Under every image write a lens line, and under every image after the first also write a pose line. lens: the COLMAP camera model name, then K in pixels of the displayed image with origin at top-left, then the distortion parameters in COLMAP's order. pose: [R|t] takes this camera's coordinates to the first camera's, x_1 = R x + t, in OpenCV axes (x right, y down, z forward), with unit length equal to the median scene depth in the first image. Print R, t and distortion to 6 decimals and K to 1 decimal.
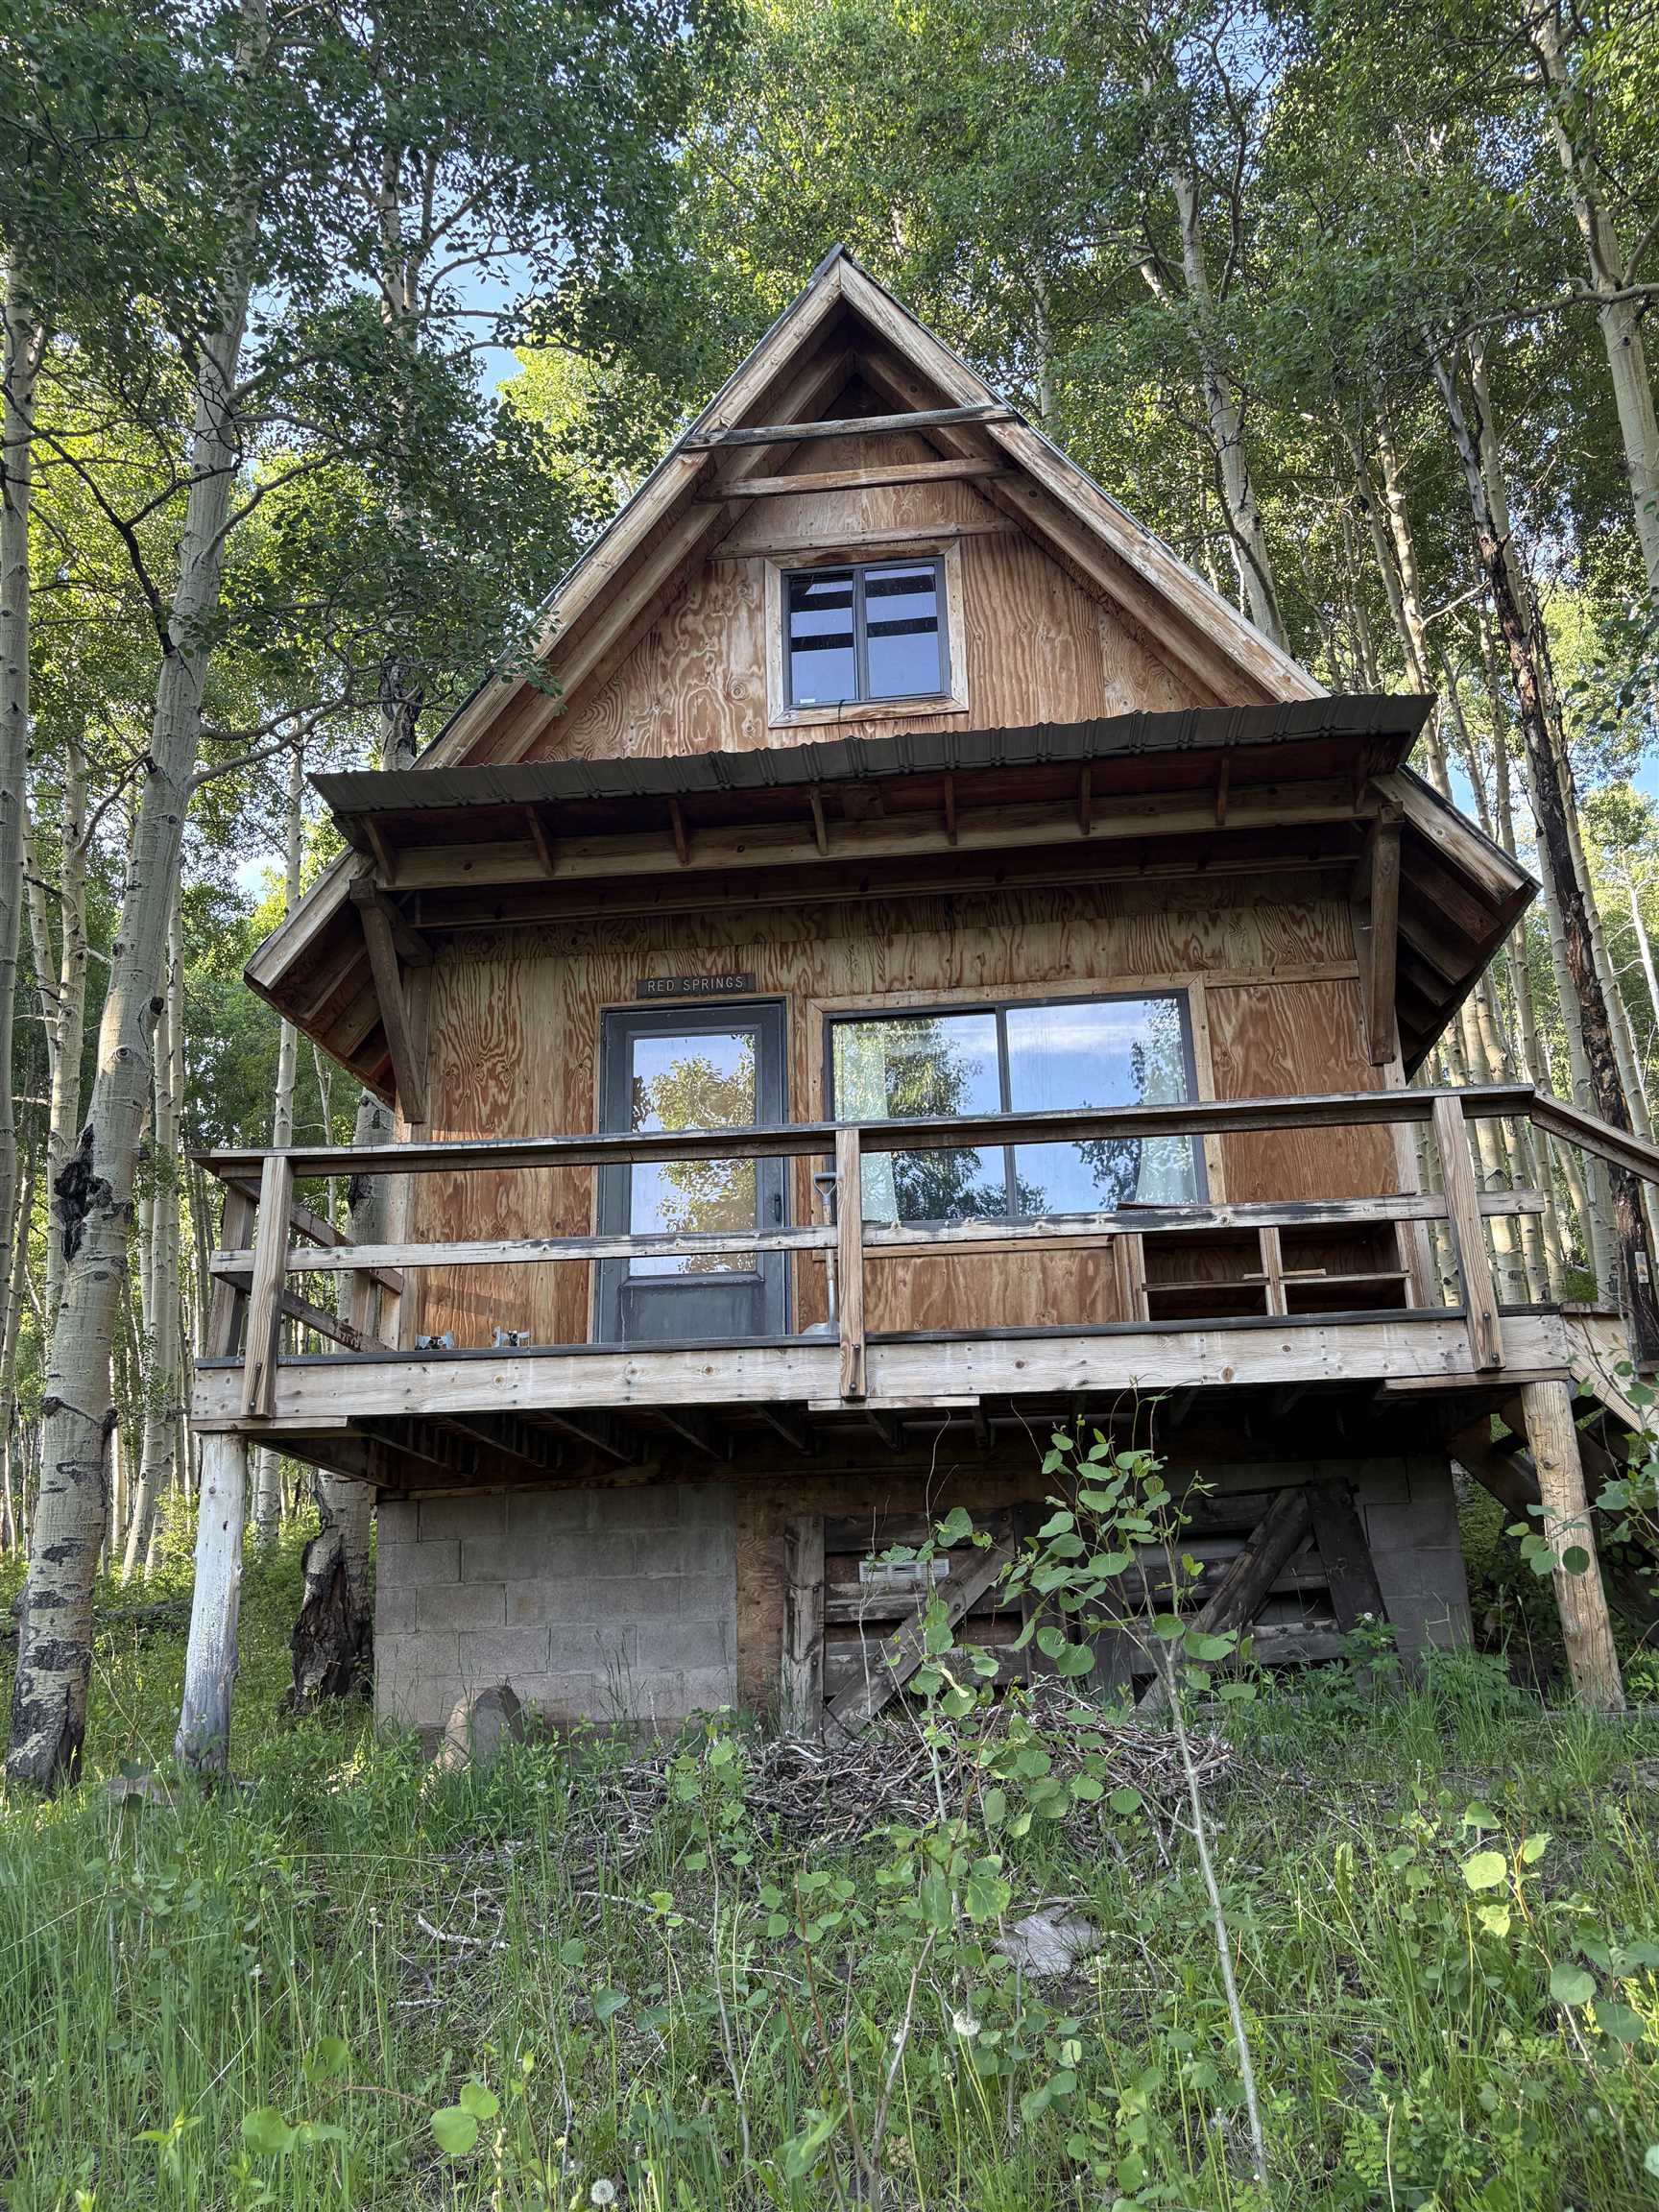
lens RADIAL K [[1677.6, 0, 819.5], [0, 1677.6, 1095.2], [0, 0, 1]] dist [0.041792, -0.033836]
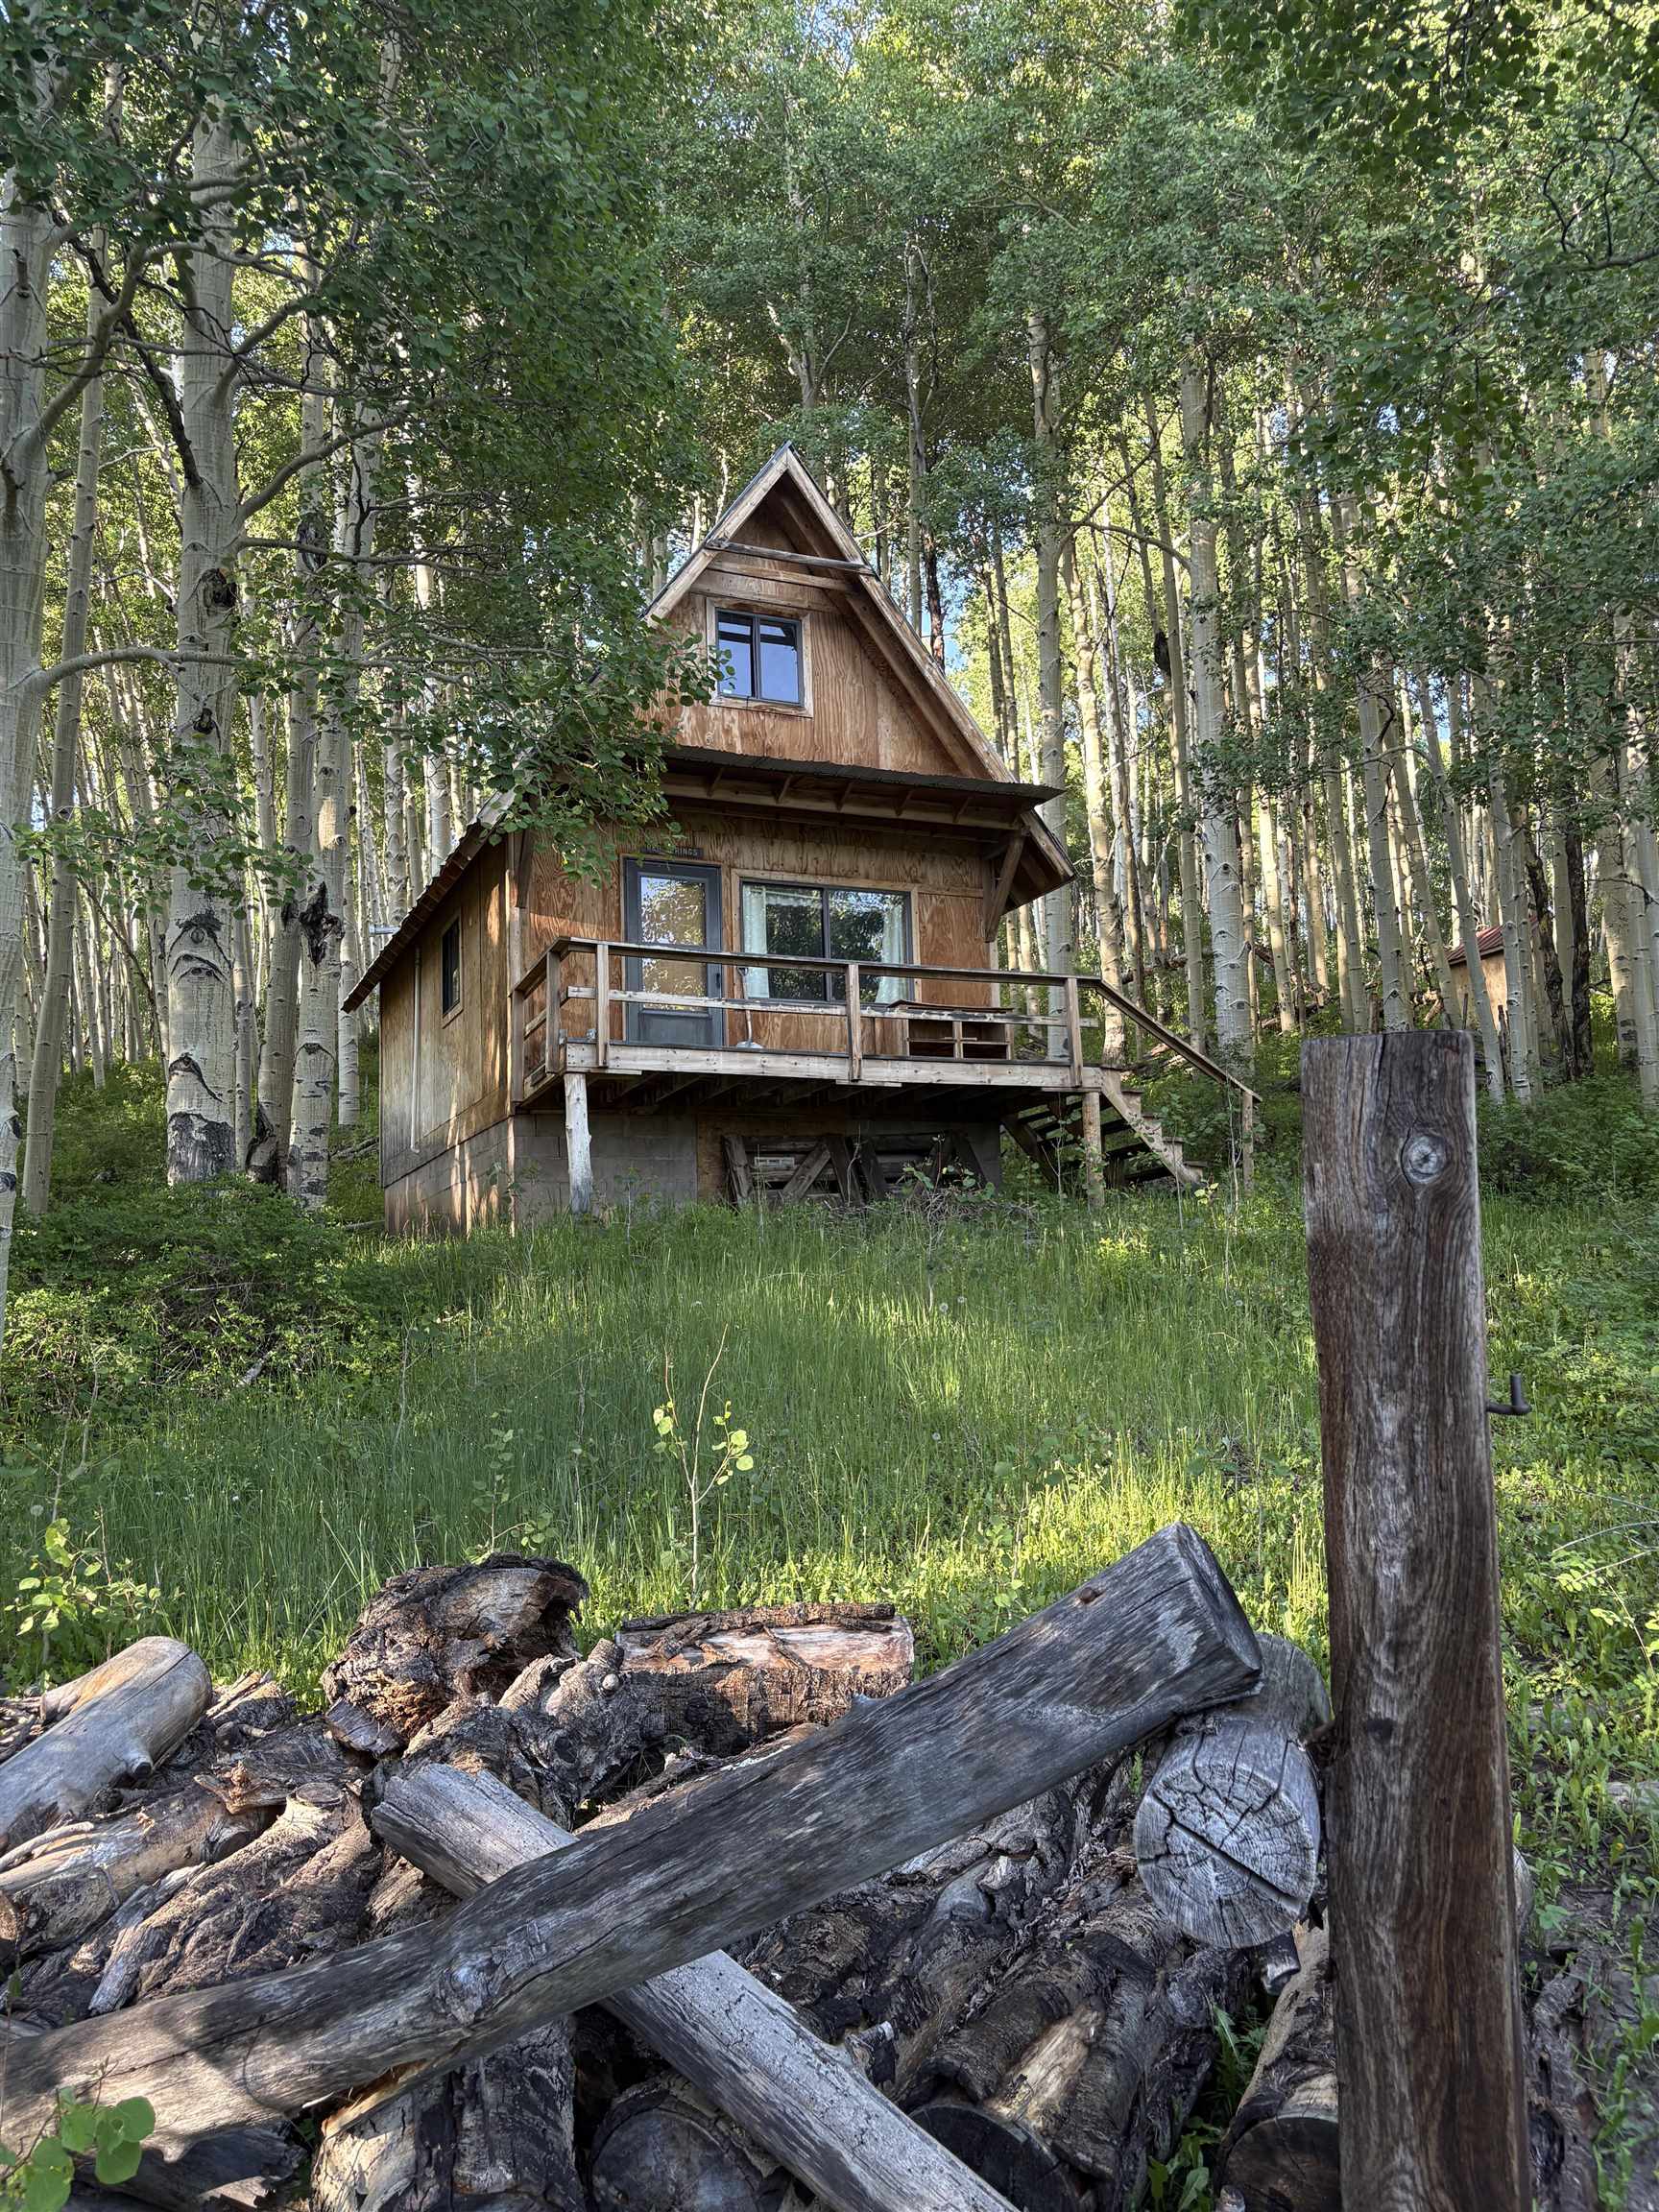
lens RADIAL K [[1677.6, 0, 832.5], [0, 1677.6, 1112.7], [0, 0, 1]] dist [0.041792, -0.033836]
pose [[0.869567, 0.064410, 0.489596, -0.876495], [-0.151199, 0.978567, 0.139807, -0.075603], [-0.470098, -0.195598, 0.860668, -0.778004]]
